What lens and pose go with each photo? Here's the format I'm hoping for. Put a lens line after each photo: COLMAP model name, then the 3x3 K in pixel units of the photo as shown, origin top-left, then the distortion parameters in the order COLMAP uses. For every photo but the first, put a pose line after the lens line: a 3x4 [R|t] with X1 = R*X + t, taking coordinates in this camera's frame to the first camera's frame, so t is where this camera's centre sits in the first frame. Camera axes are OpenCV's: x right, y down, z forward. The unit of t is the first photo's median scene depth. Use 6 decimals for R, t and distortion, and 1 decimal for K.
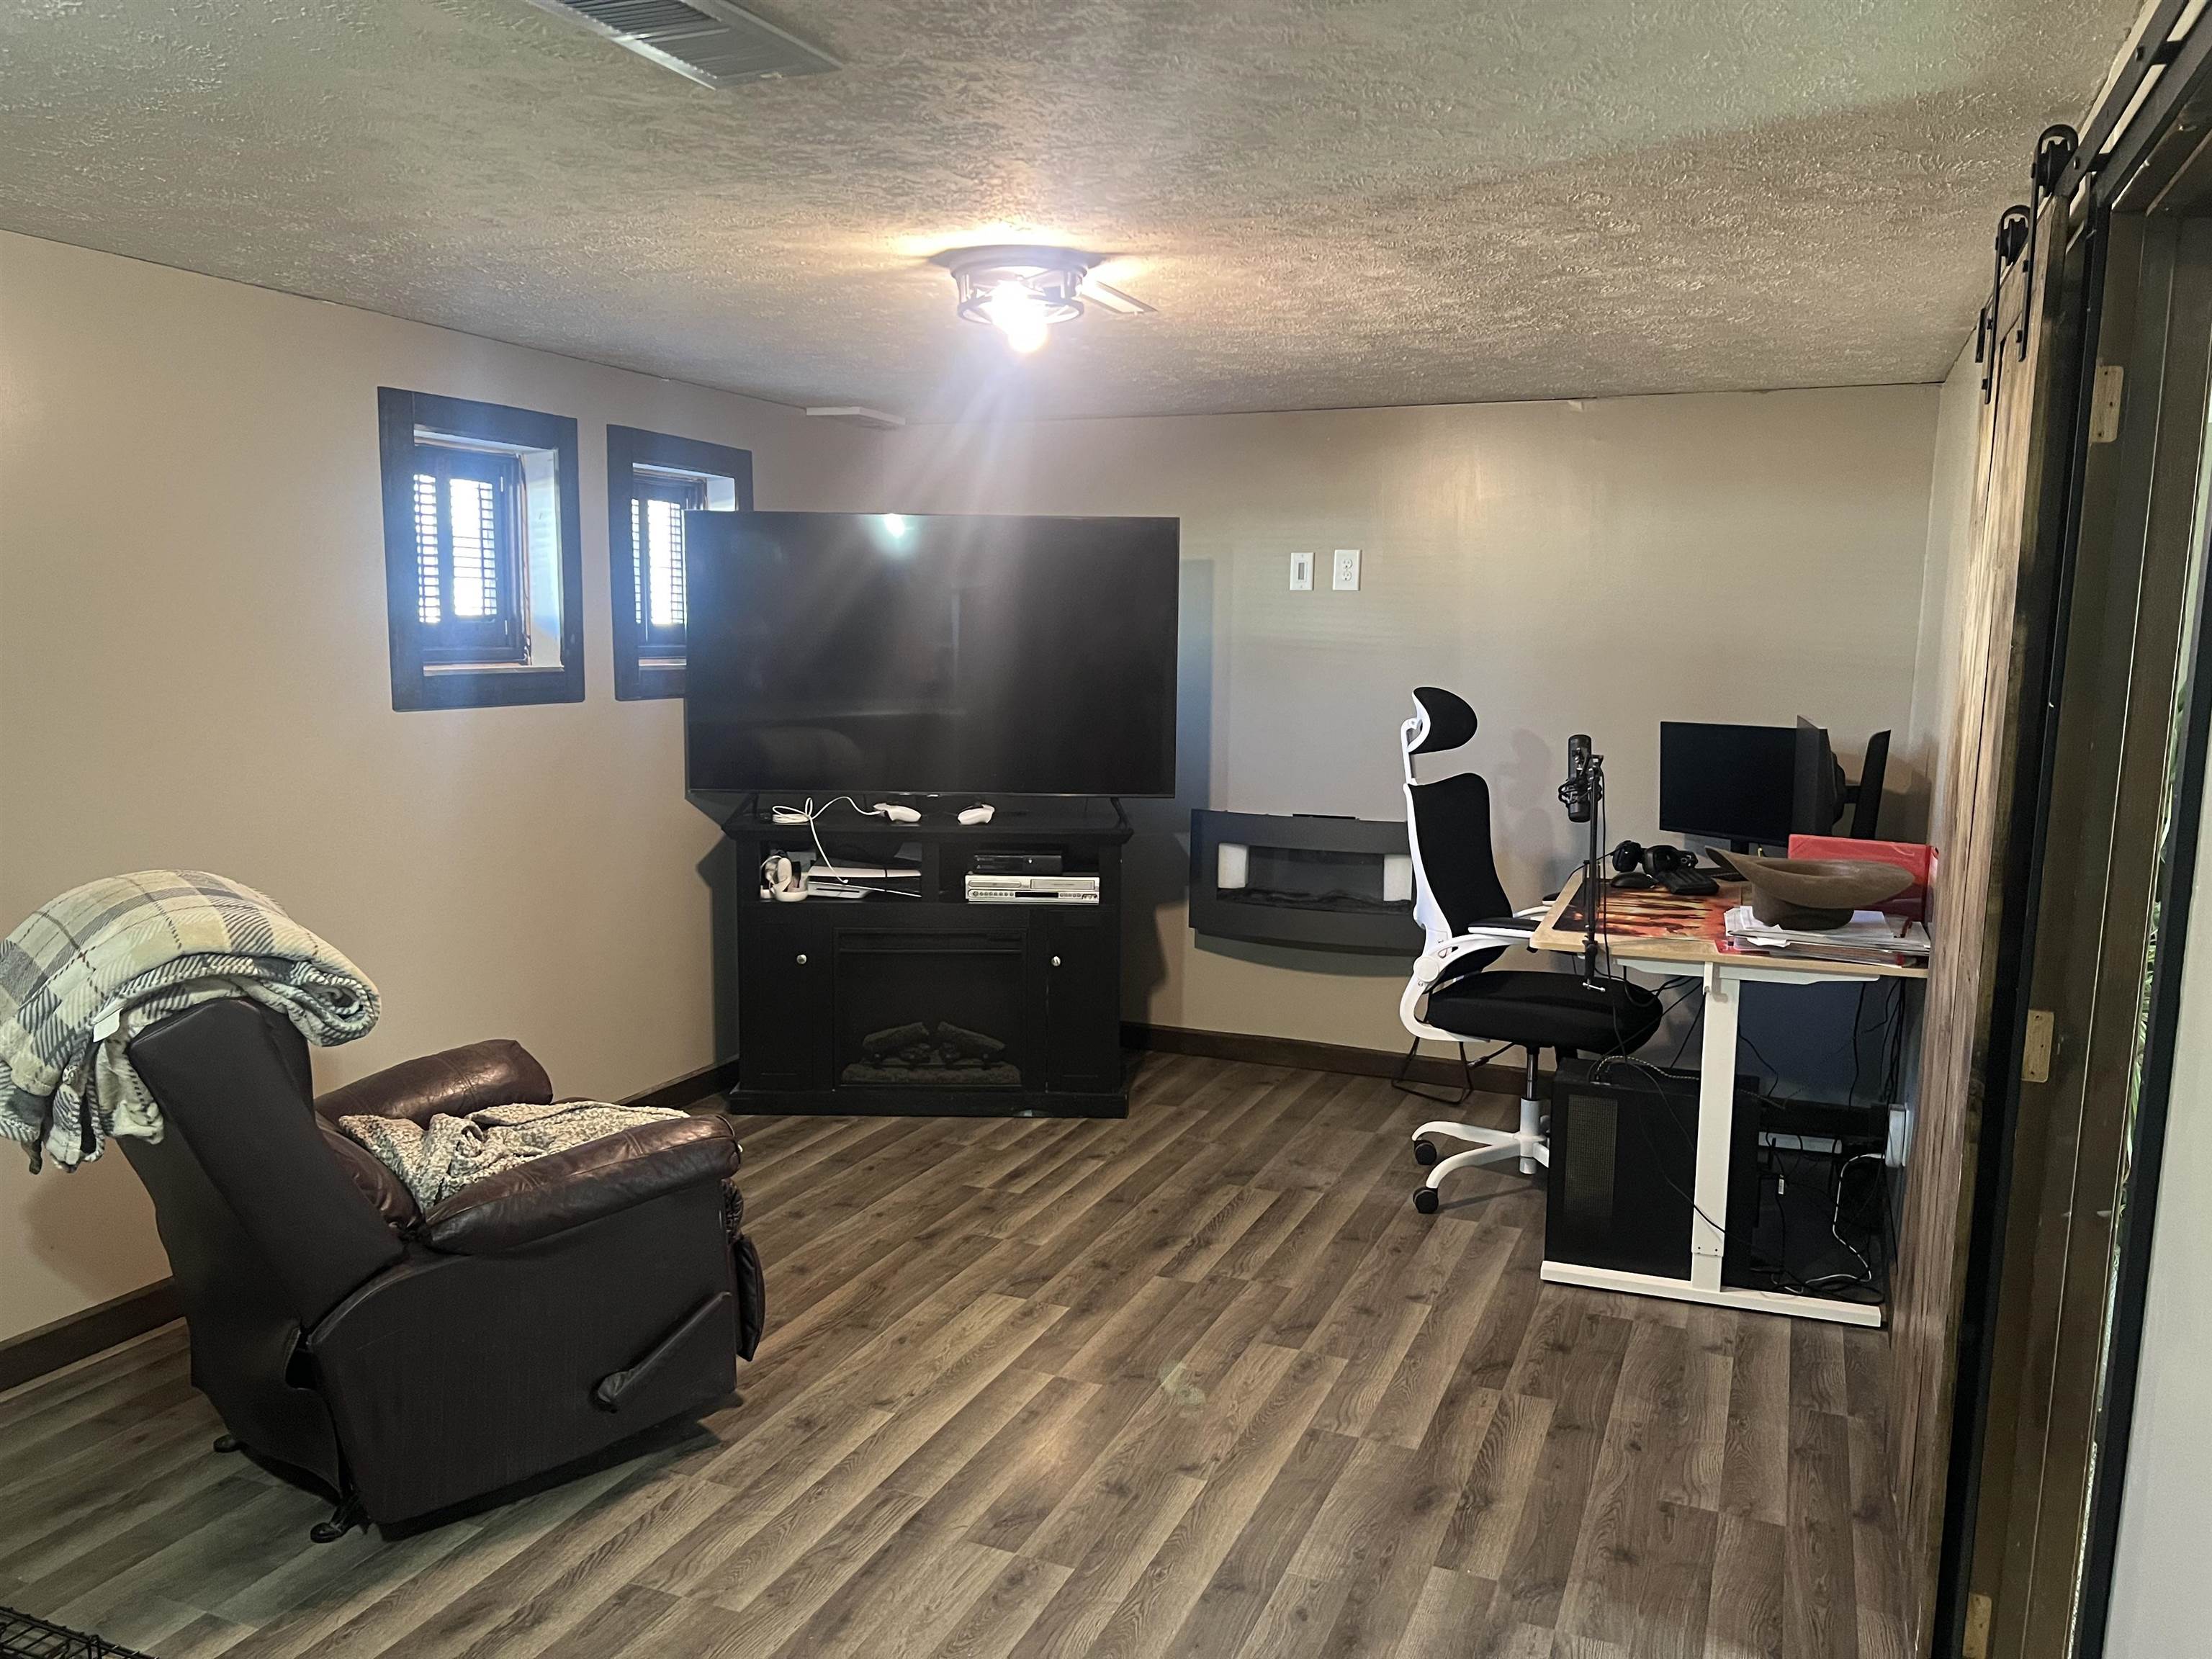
lens RADIAL K [[1669.2, 0, 1121.1], [0, 1669.2, 842.0], [0, 0, 1]] dist [0.074651, -0.101735]
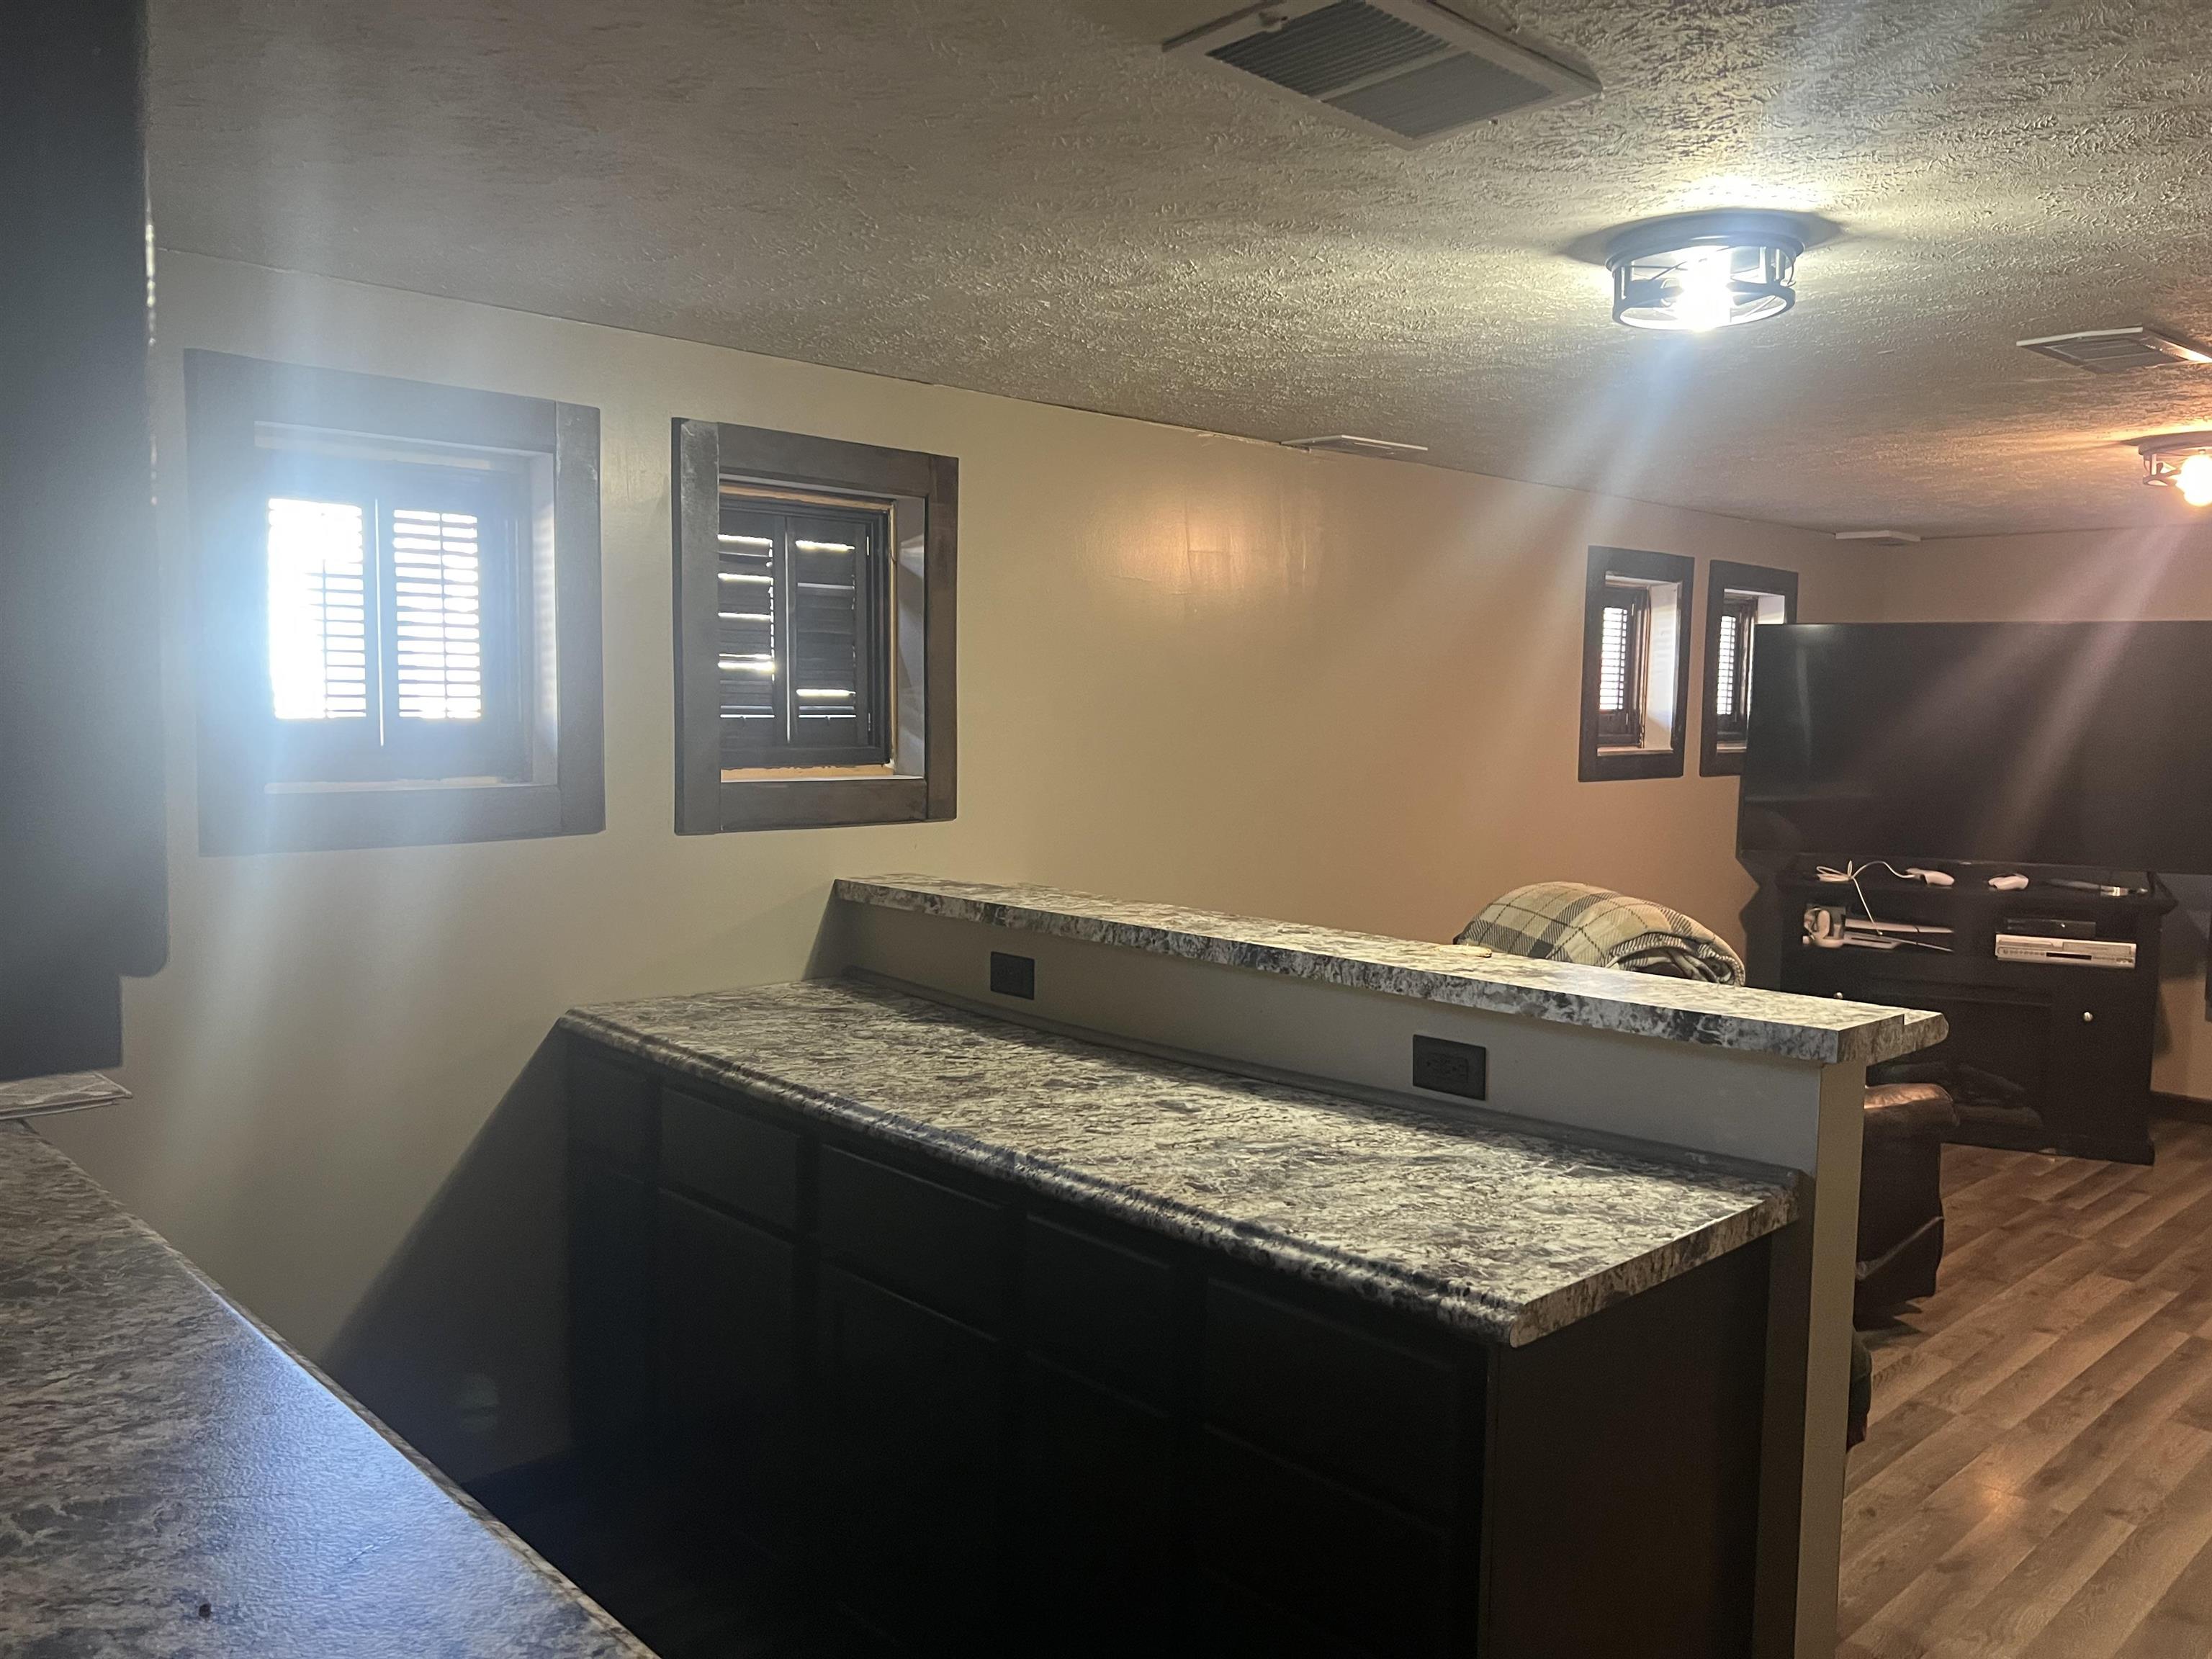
lens RADIAL K [[1674.3, 0, 1077.9], [0, 1674.3, 837.4], [0, 0, 1]] dist [0.044865, -0.056002]
pose [[0.907254, 0.037007, -0.418953, -0.211483], [-0.057243, 0.997717, -0.035830, 0.035853], [0.416670, 0.056489, 0.907301, -0.365747]]
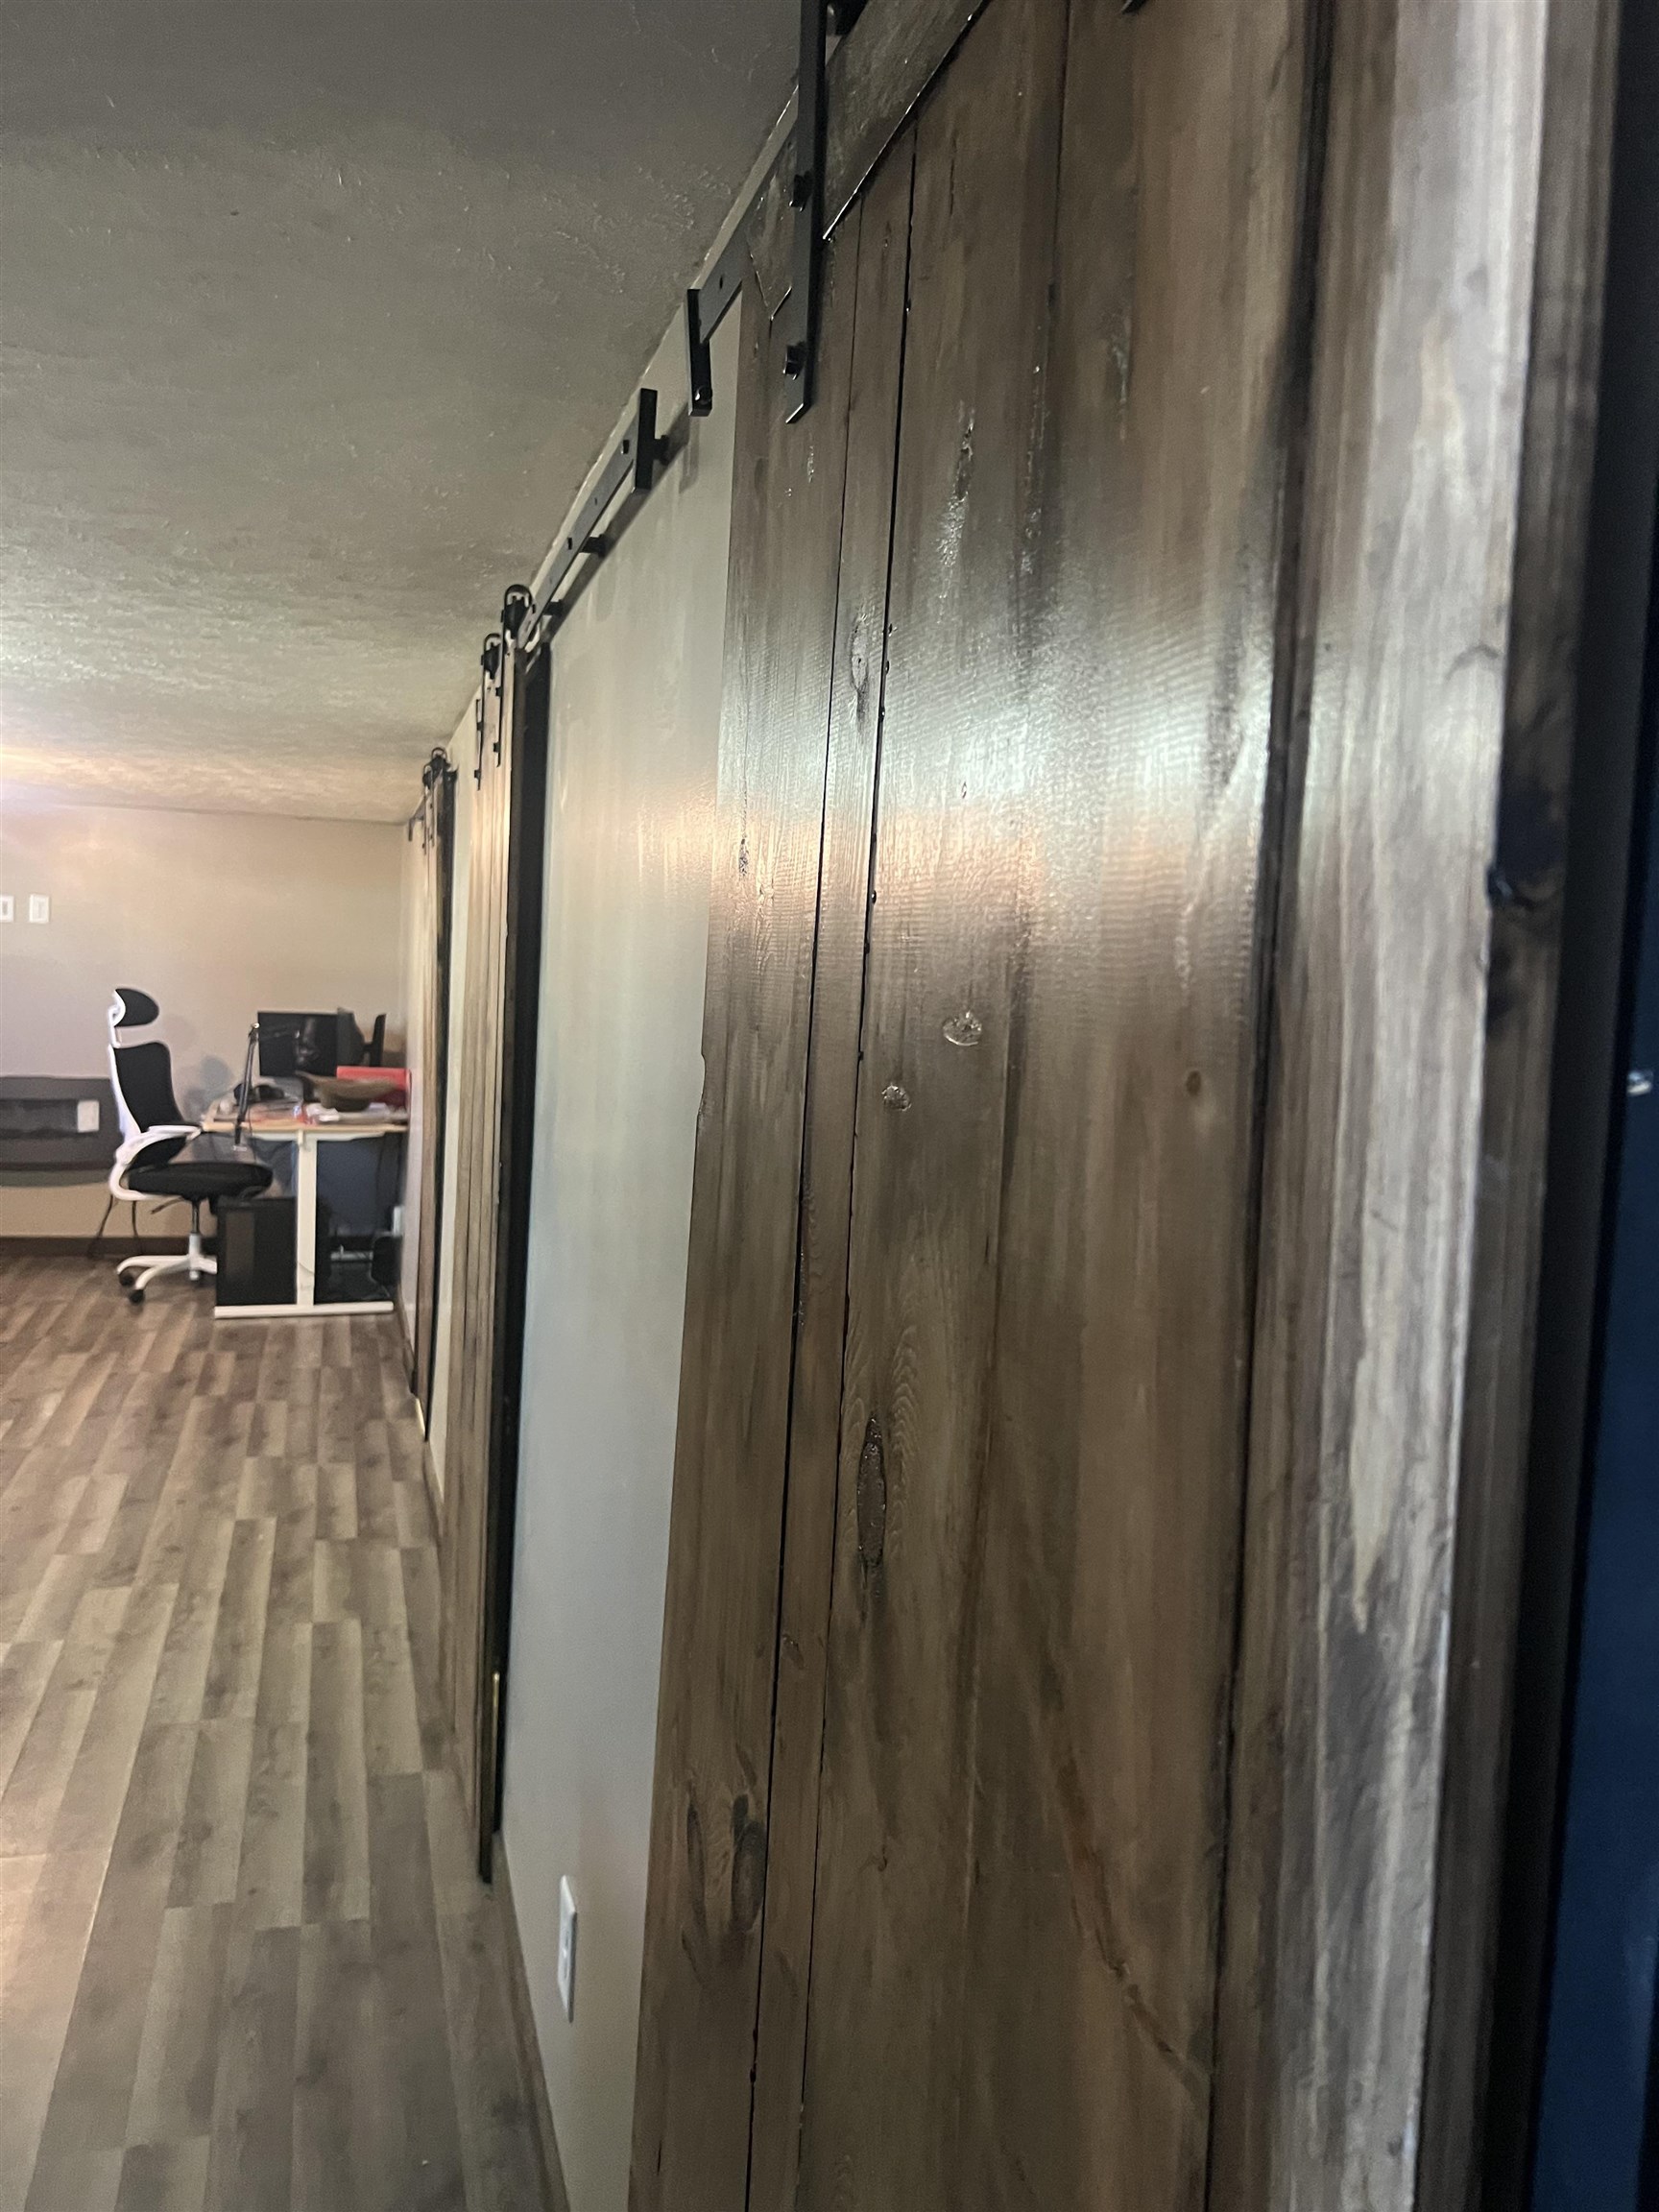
lens RADIAL K [[1668.9, 0, 822.1], [0, 1668.9, 1094.2], [0, 0, 1]] dist [0.020324, -0.050037]
pose [[0.783572, -0.029142, 0.620617, -0.306301], [0.052483, 0.998434, -0.019380, 0.081787], [-0.619081, 0.047758, 0.783874, -0.723491]]
